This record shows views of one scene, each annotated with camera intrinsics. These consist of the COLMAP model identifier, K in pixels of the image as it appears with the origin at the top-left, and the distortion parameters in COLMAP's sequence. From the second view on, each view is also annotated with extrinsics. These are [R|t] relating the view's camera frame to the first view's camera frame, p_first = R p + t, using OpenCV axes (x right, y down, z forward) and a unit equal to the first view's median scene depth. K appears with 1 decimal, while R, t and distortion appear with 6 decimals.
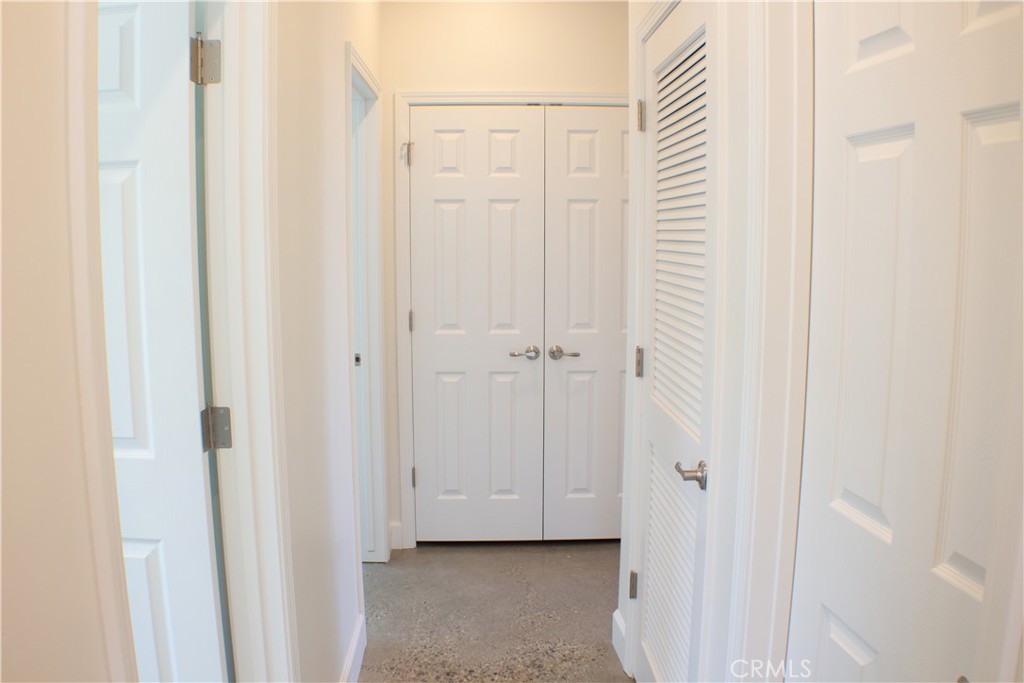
lens RADIAL K [[854.8, 0, 515.4], [0, 854.8, 343.5], [0, 0, 1]] dist [-0.214097, 0.078194]
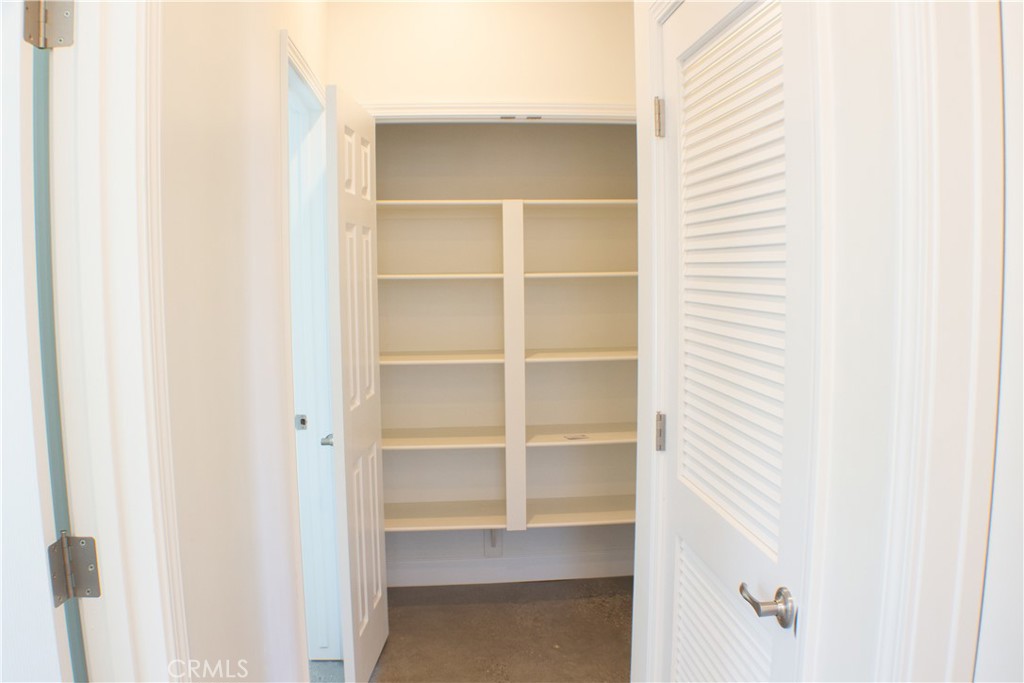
lens RADIAL K [[854.8, 0, 509.8], [0, 854.8, 341.6], [0, 0, 1]] dist [-0.214097, 0.078194]
pose [[0.998900, -0.014546, 0.044571, -0.034166], [0.016401, 0.999002, -0.041540, -0.040204], [-0.043923, 0.042225, 0.998142, 0.295108]]
